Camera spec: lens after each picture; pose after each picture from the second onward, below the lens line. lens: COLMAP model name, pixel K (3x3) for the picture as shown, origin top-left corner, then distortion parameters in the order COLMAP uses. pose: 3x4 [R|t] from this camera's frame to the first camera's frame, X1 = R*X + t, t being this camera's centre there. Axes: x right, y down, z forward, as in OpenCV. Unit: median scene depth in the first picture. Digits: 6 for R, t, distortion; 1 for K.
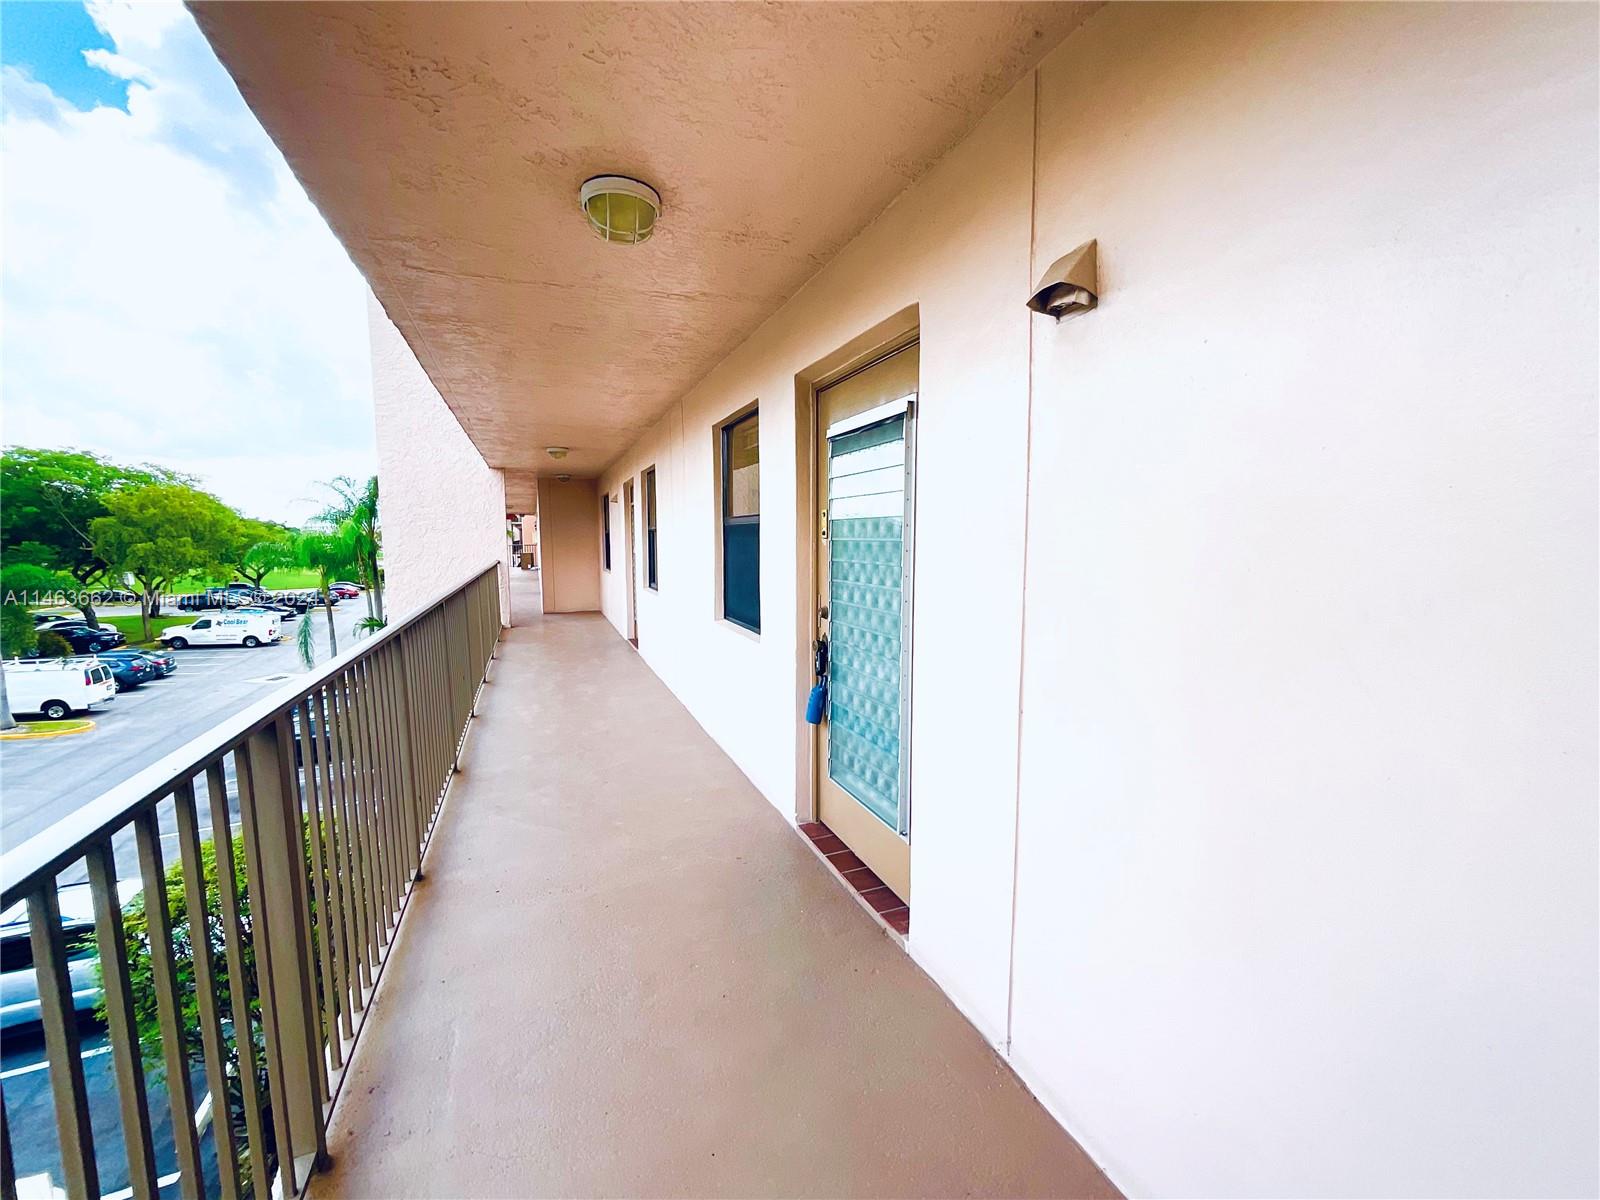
lens RADIAL K [[648.2, 0, 798.9], [0, 648.2, 606.8], [0, 0, 1]] dist [-0.000119, 0.000559]
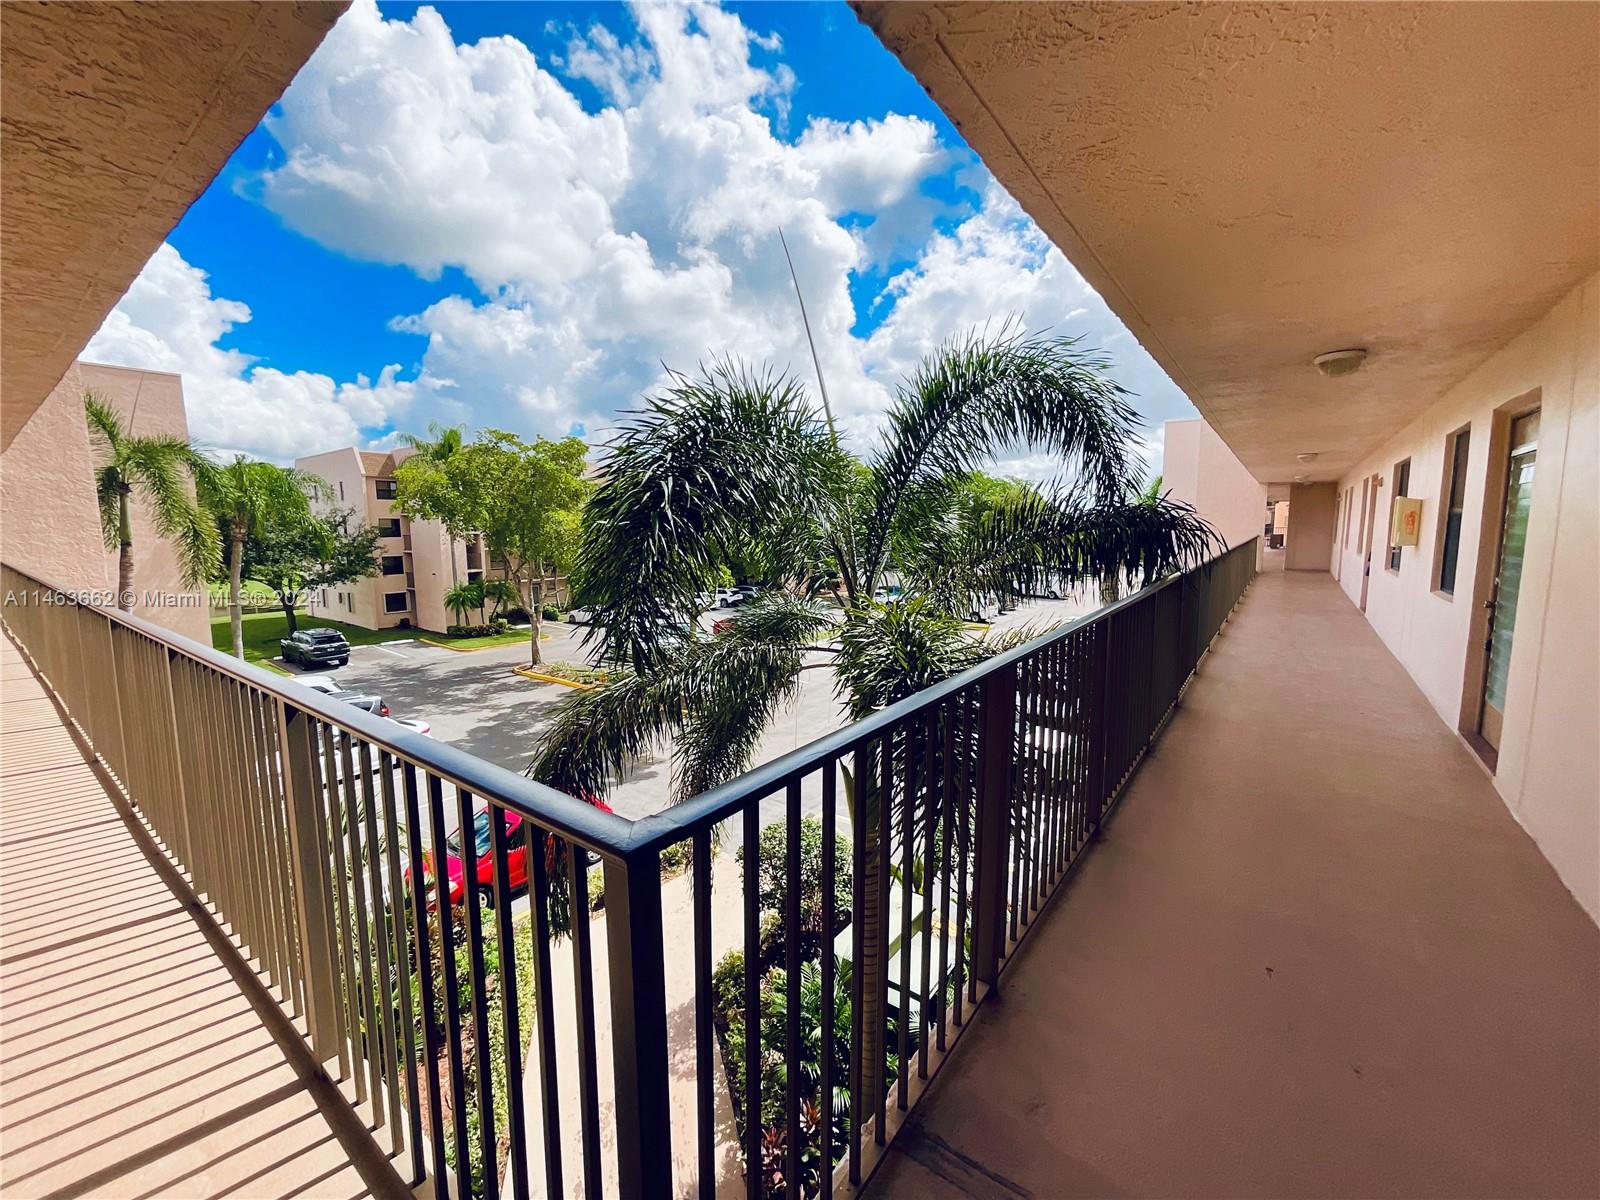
lens RADIAL K [[648.2, 0, 793.3], [0, 648.2, 600.8], [0, 0, 1]] dist [-0.000119, 0.000559]
pose [[0.500321, 0.098096, -0.860265, 0.381632], [-0.080887, 0.994512, 0.066362, 0.066376], [0.862053, 0.036382, 0.505510, -0.799592]]
